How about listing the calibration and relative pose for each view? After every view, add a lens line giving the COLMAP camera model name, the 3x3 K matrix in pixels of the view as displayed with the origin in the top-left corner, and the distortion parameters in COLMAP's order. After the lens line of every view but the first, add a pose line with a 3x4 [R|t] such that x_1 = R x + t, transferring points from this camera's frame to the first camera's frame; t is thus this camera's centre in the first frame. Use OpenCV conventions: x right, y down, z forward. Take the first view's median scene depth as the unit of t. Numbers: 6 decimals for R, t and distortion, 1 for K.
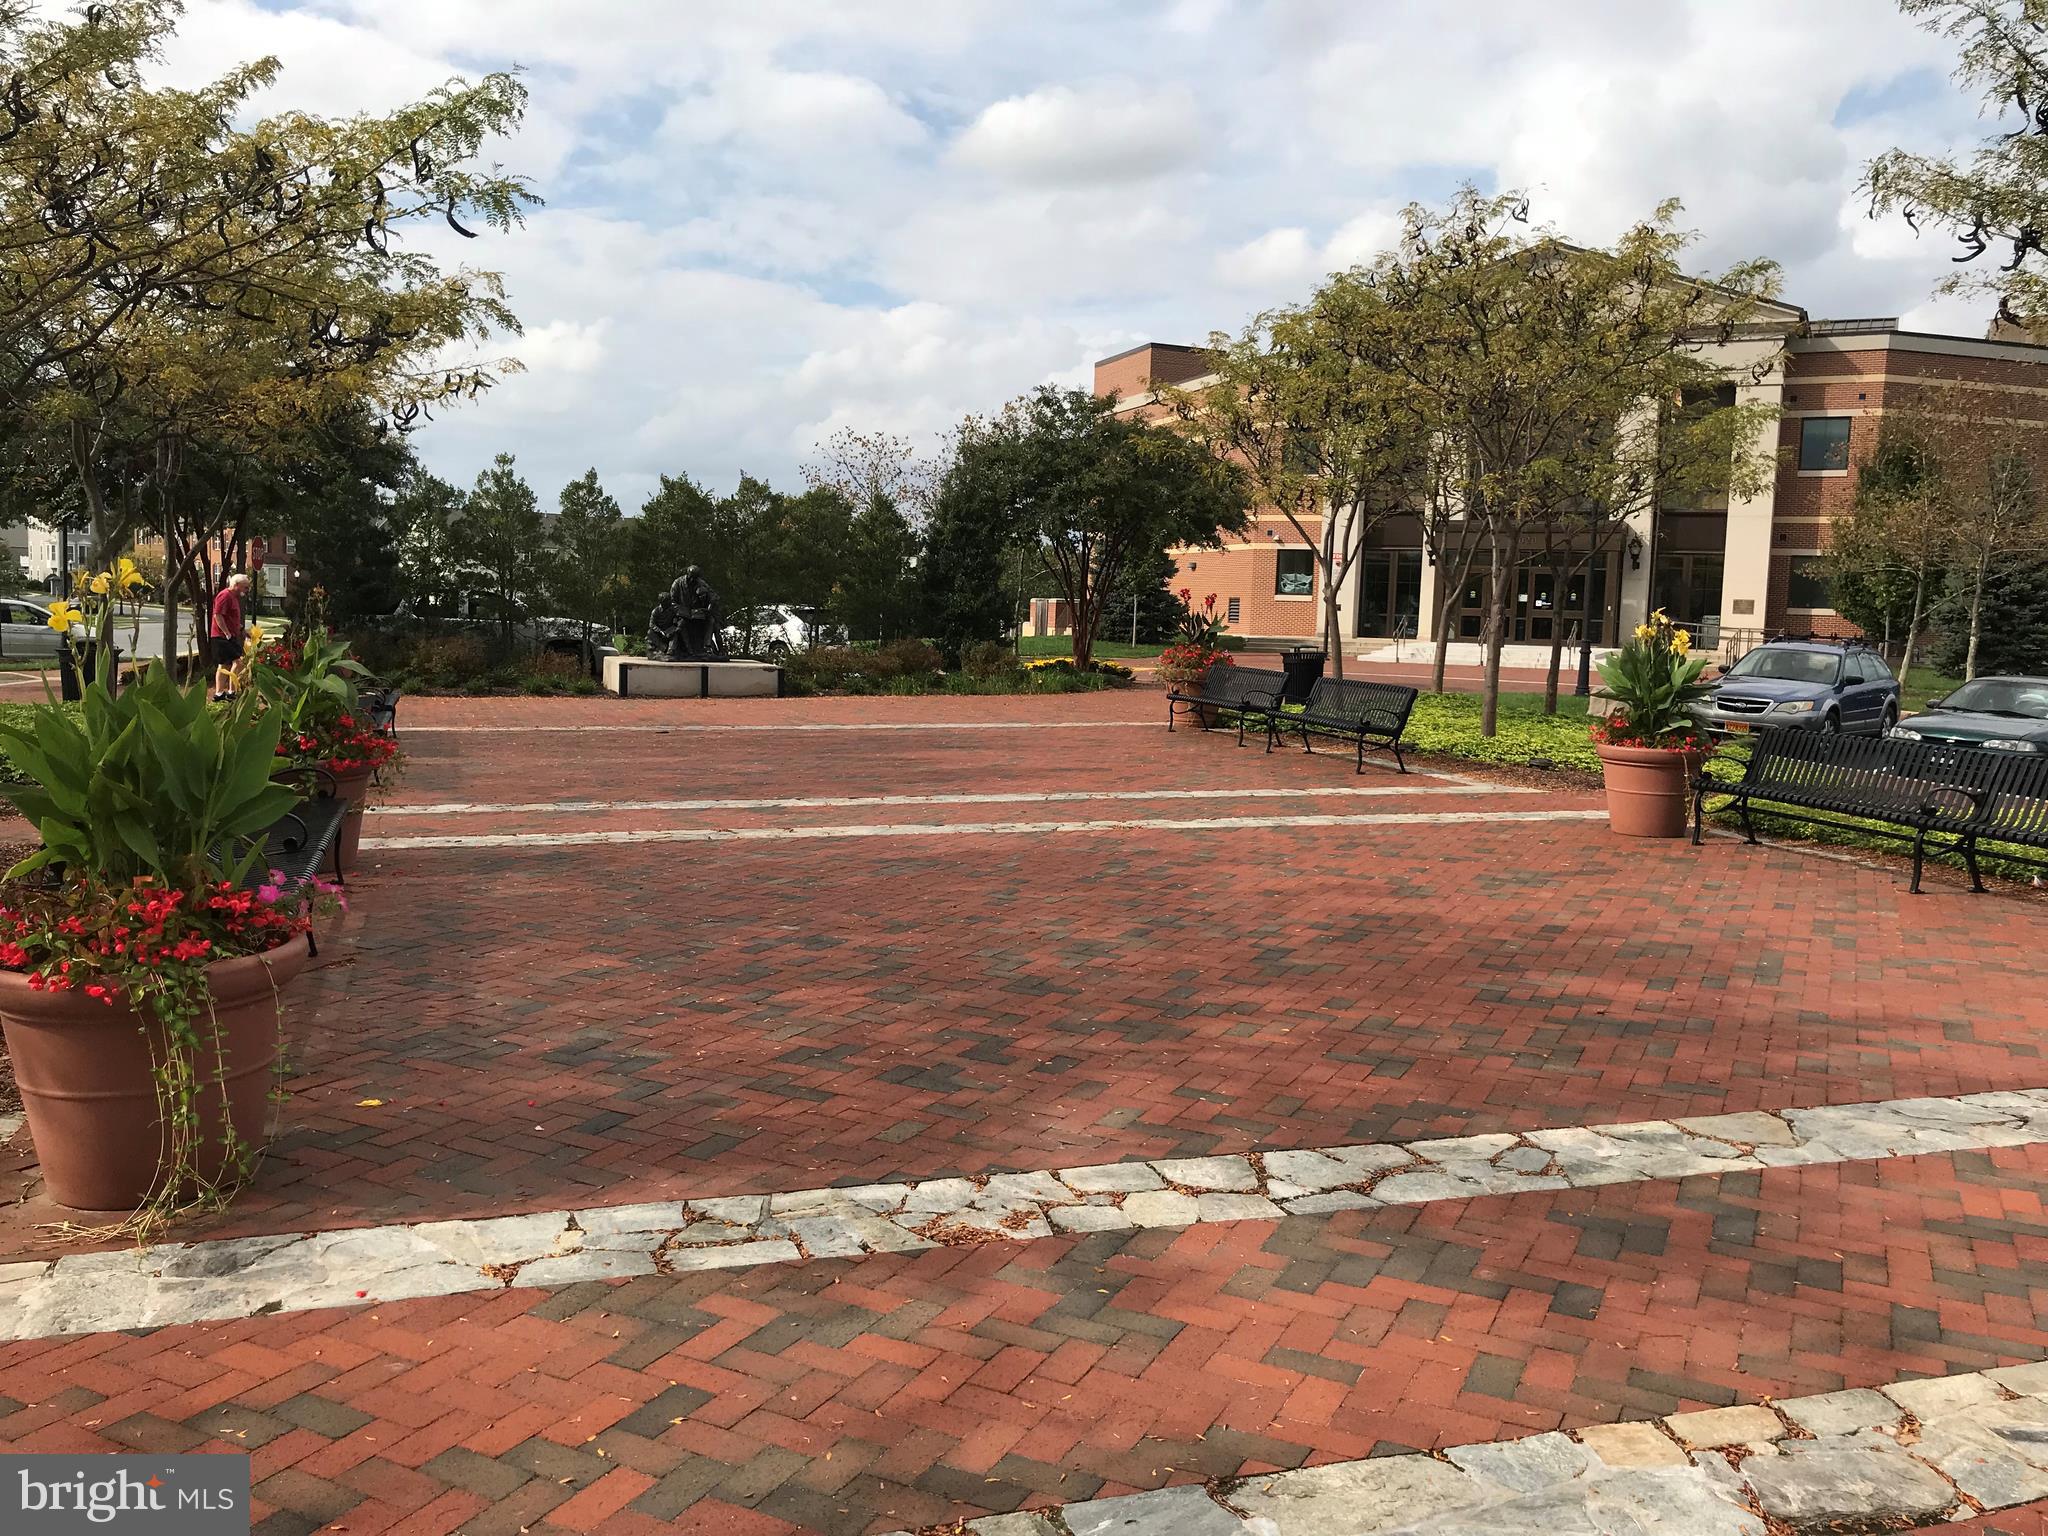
lens RADIAL K [[1760.0, 0, 1024.0], [0, 1760.0, 768.0], [0, 0, 1]] dist [-0.008726, -0.006322]
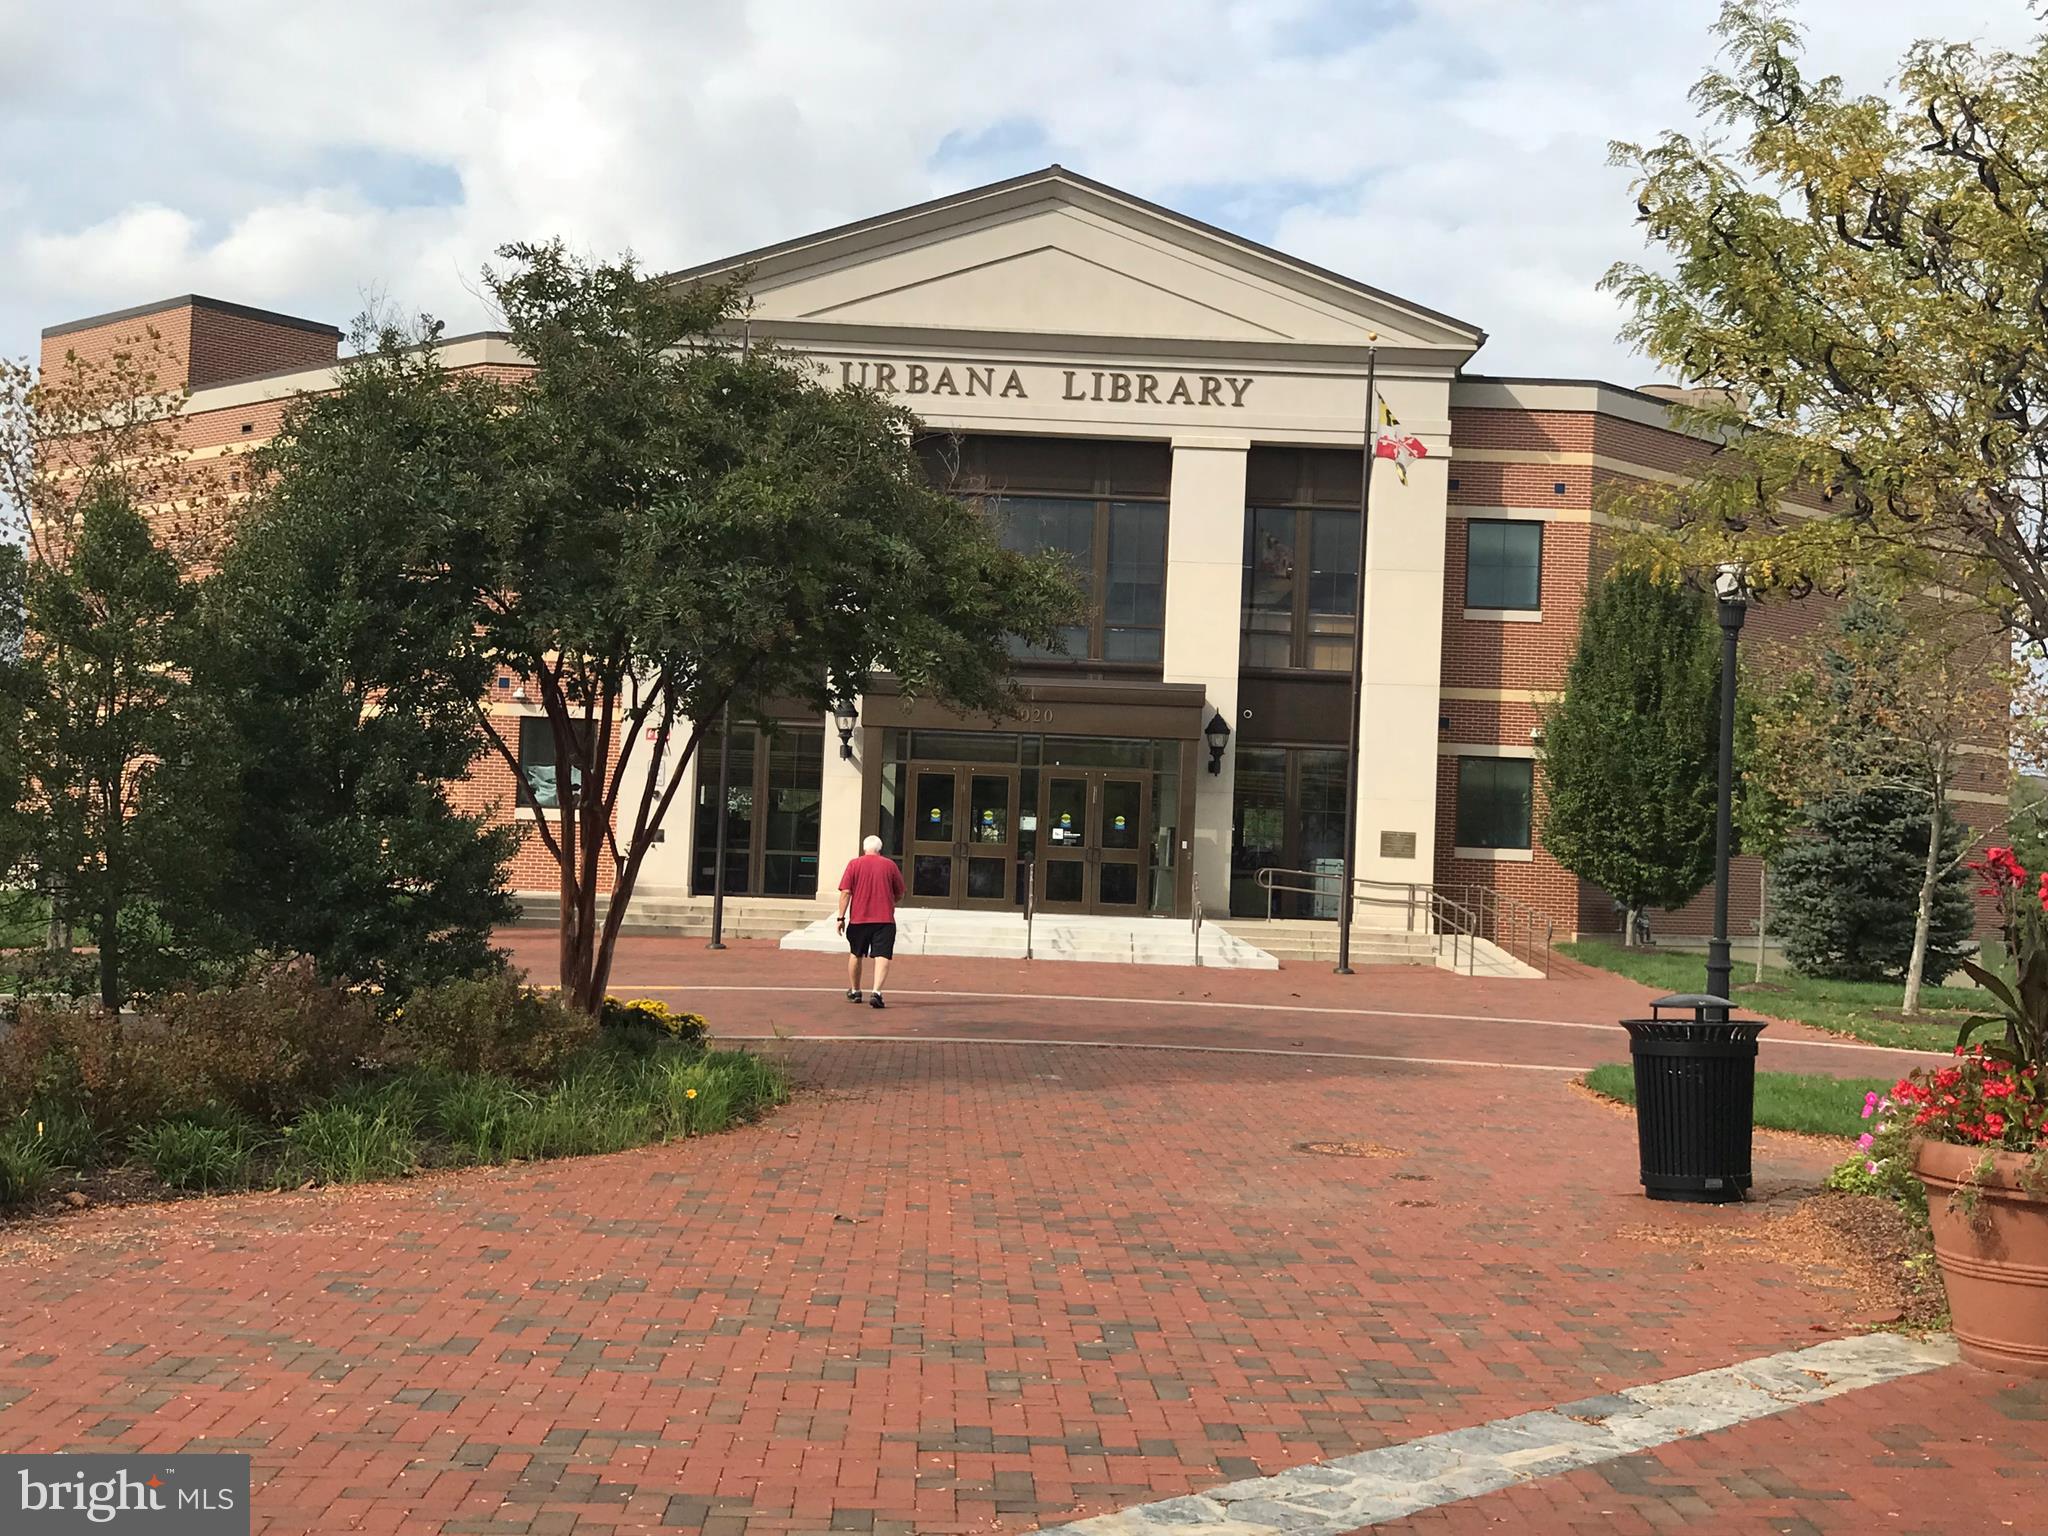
lens RADIAL K [[2667.0, 0, 1024.0], [0, 2667.0, 768.0], [0, 0, 1]] dist [0.028605, 0.014963]
pose [[0.880082, 0.022429, 0.474291, -0.098732], [0.028161, 0.994660, -0.099292, -0.035069], [-0.473986, 0.100741, 0.874751, 0.310657]]
